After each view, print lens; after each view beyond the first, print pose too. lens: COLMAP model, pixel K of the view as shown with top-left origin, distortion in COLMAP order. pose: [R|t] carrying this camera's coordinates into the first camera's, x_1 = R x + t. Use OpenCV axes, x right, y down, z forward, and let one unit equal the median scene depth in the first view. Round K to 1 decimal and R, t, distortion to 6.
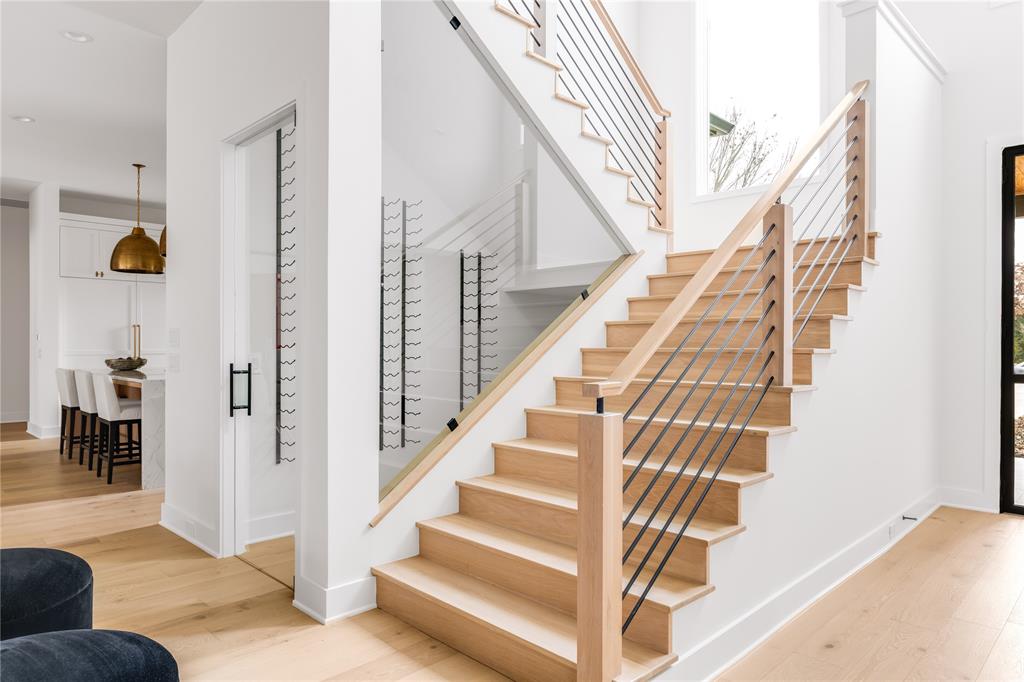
lens RADIAL K [[642.6, 0, 512.0], [0, 642.6, 341.0], [0, 0, 1]] dist [-0.002823, 0.025615]
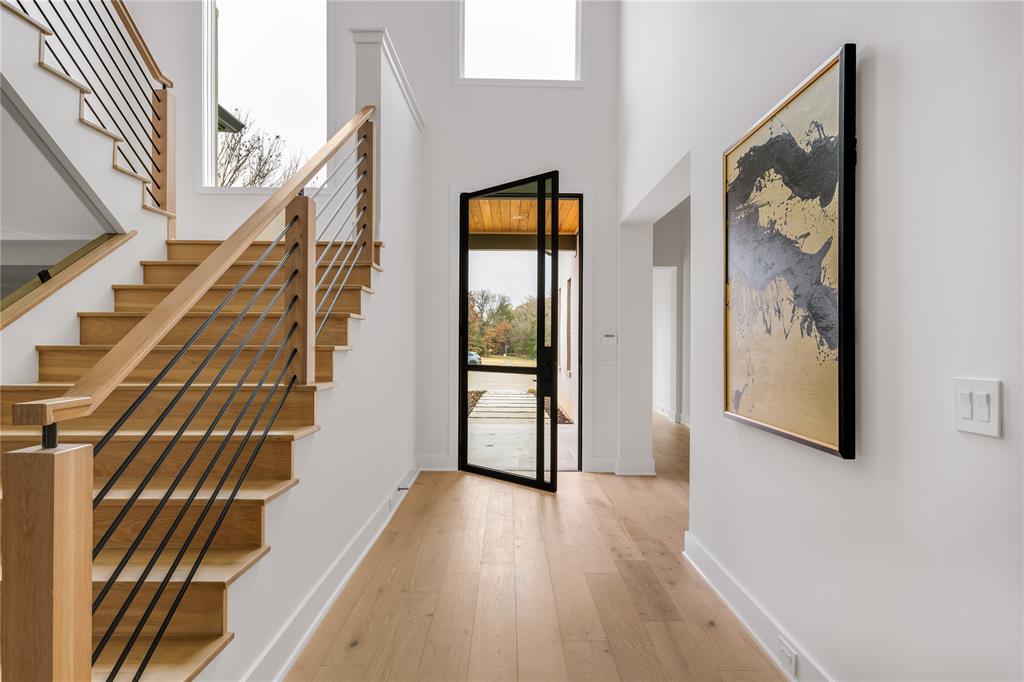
lens RADIAL K [[543.1, 0, 512.0], [0, 543.1, 341.0], [0, 0, 1]] dist [0.001188, 0.001022]
pose [[0.693577, 0.002574, 0.720378, 0.039539], [-0.004723, 0.999988, 0.000974, 0.002023], [-0.720367, -0.004078, 0.693581, 0.175553]]
